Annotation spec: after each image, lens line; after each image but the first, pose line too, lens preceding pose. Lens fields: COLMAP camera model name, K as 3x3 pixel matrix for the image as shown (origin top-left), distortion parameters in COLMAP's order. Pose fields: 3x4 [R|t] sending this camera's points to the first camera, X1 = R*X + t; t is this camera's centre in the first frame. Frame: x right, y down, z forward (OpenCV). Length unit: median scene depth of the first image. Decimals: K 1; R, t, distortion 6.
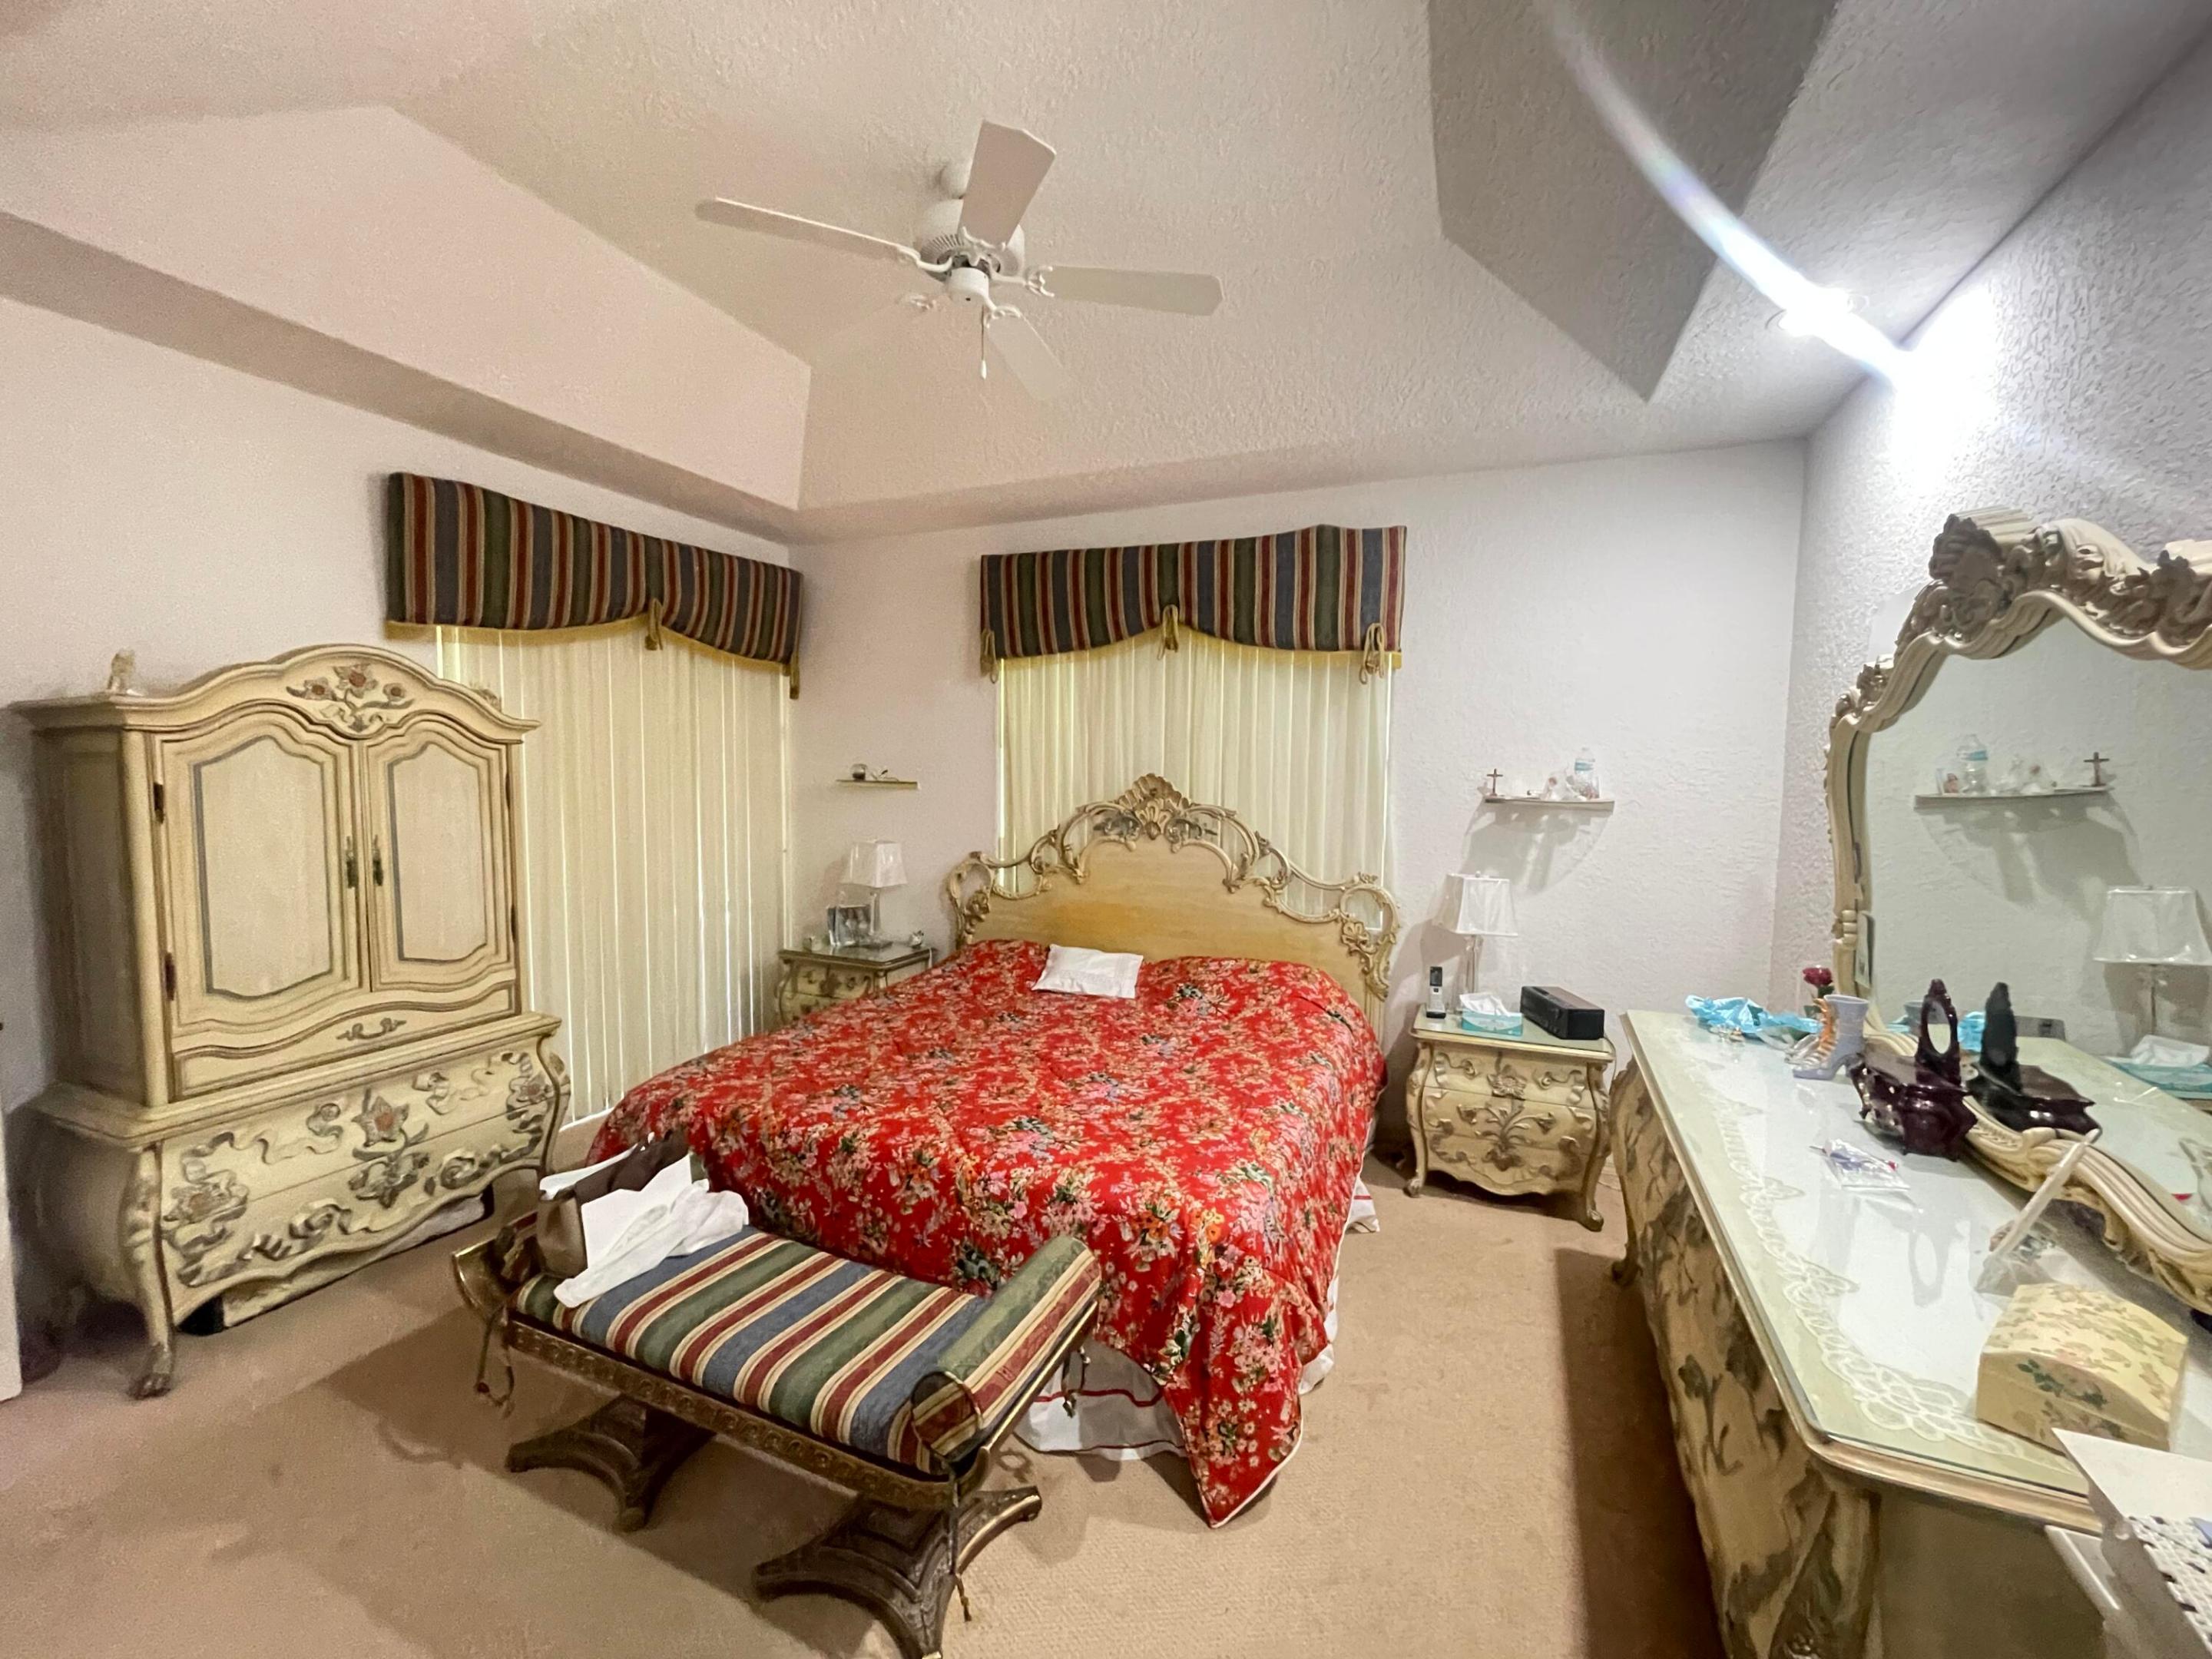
lens RADIAL K [[893.5, 0, 1104.2], [0, 893.5, 830.4], [0, 0, 1]] dist [-0.001129, -0.000353]
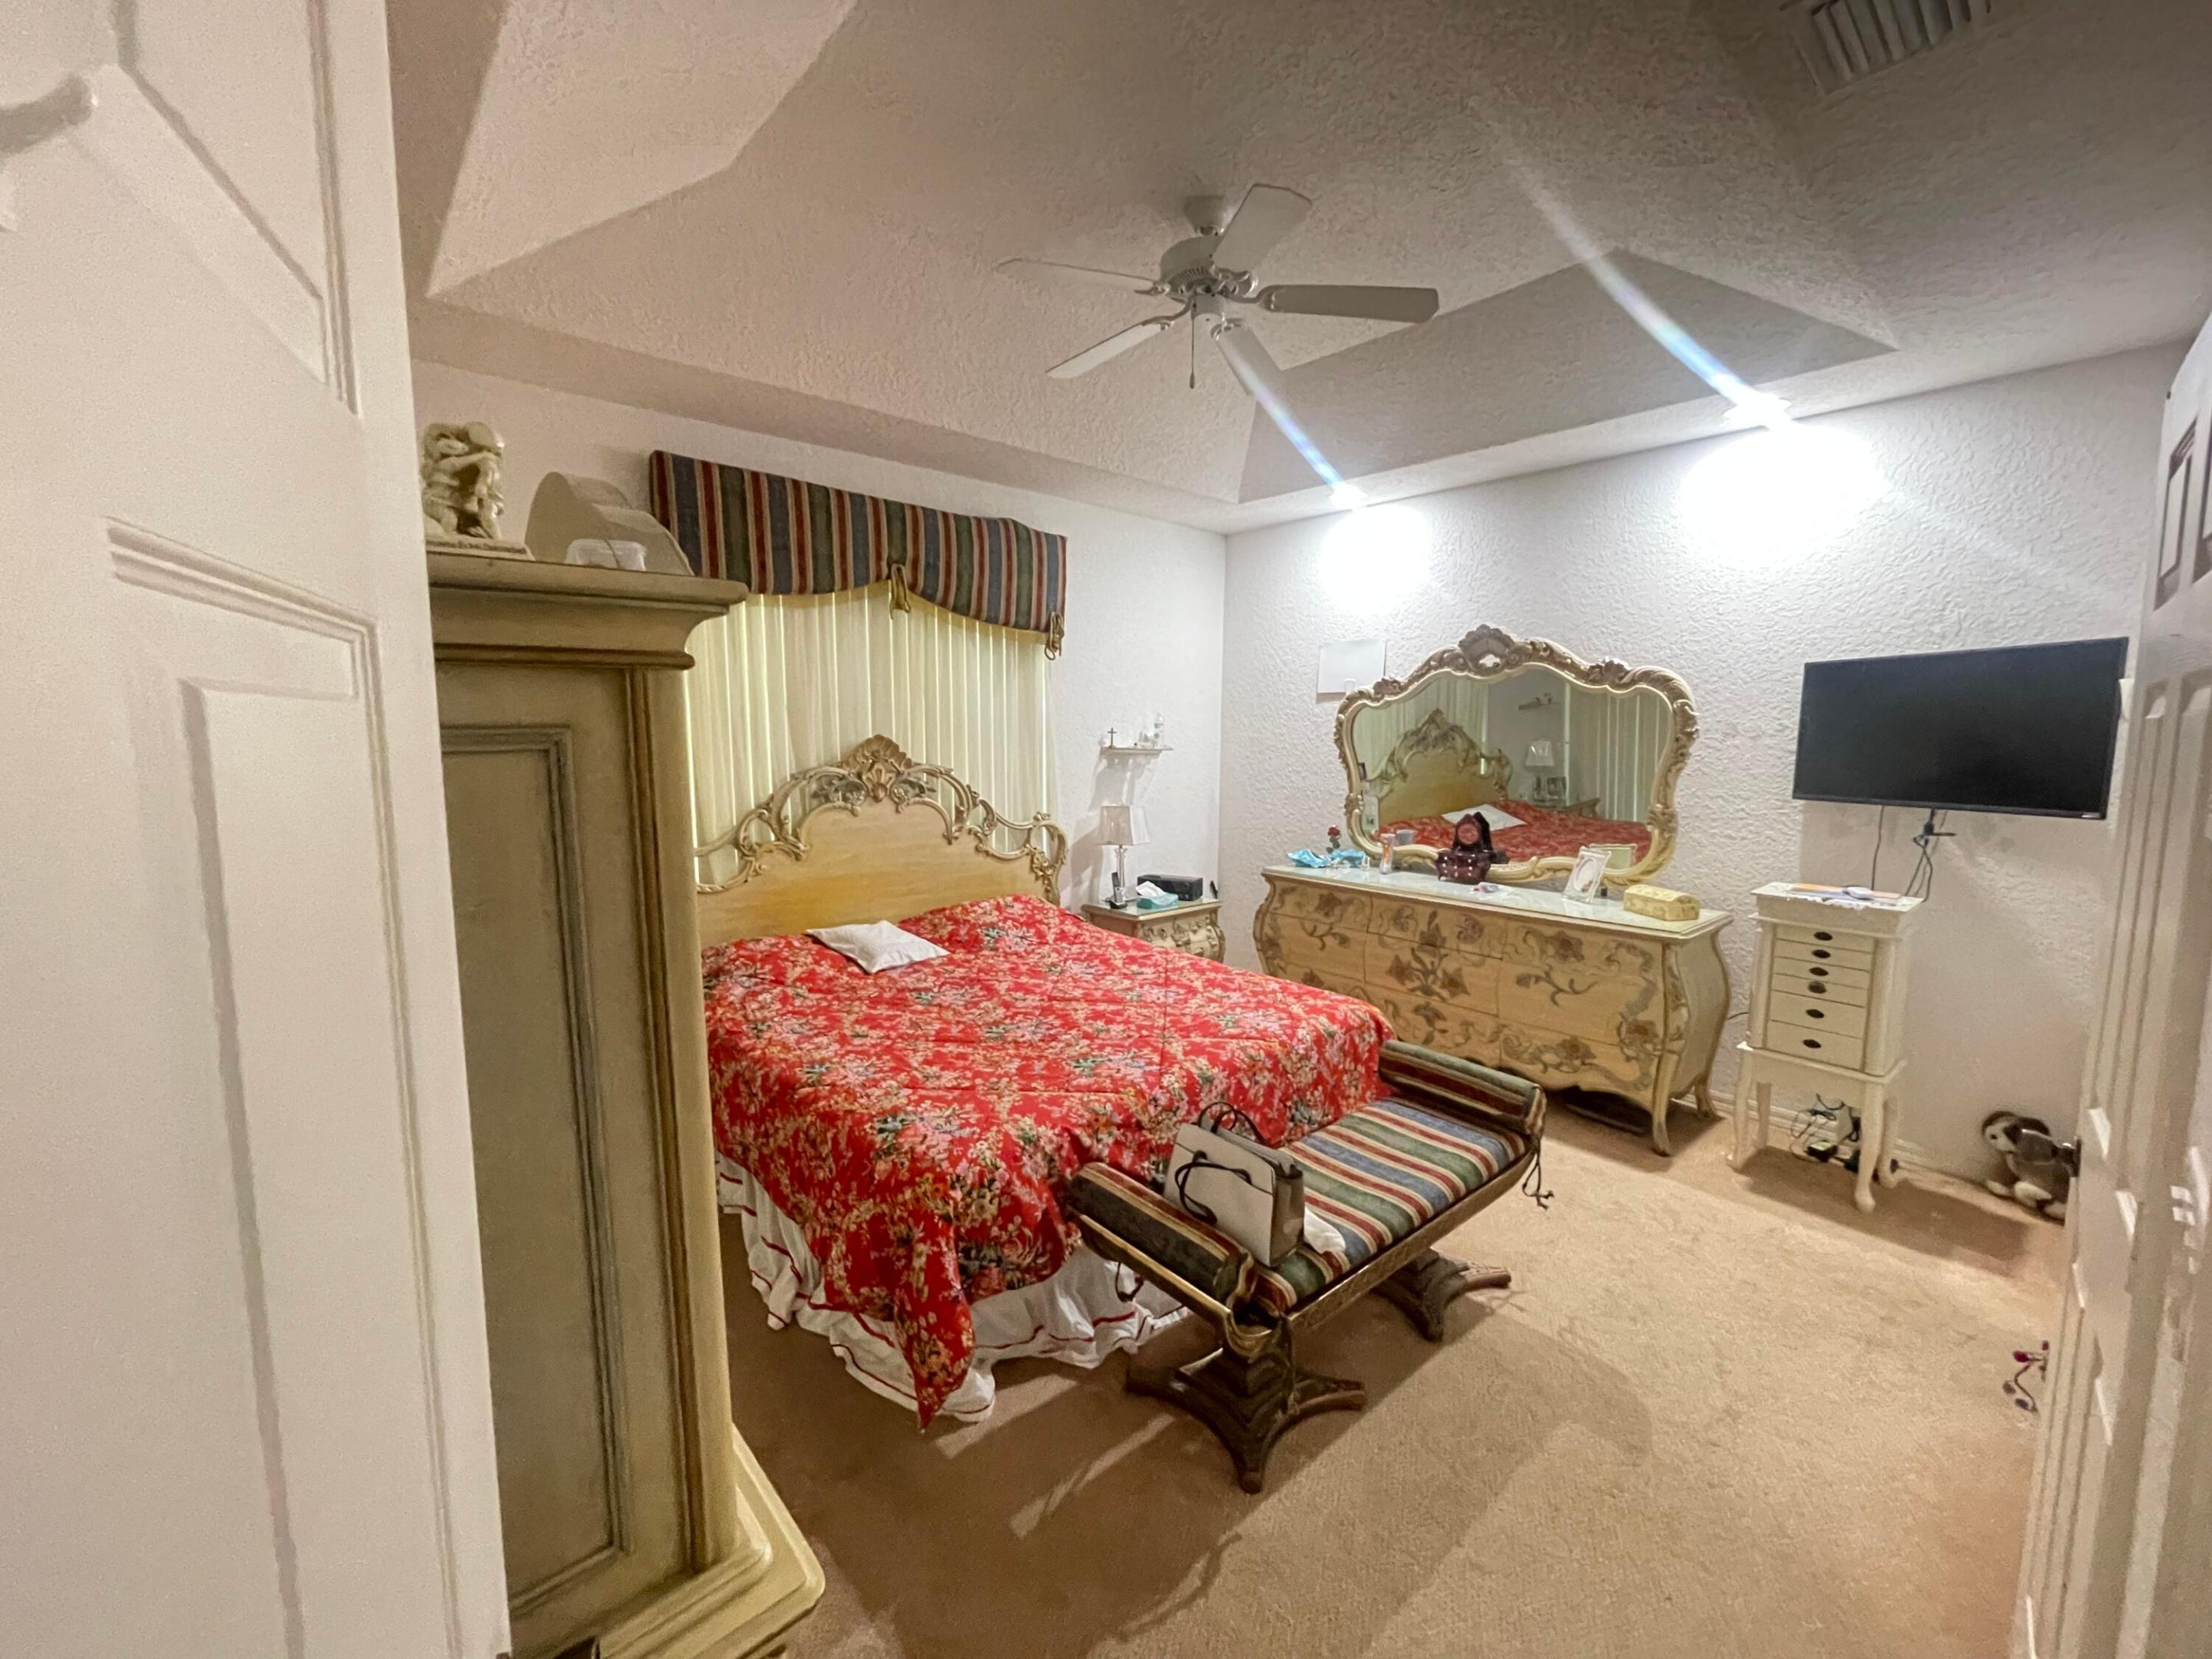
lens RADIAL K [[893.5, 0, 1104.2], [0, 893.5, 830.4], [0, 0, 1]] dist [-0.001129, -0.000353]
pose [[0.435473, -0.112194, 0.893183, -0.817390], [0.065022, 0.993532, 0.093097, -0.038993], [-0.897850, 0.017536, 0.439951, 0.393256]]
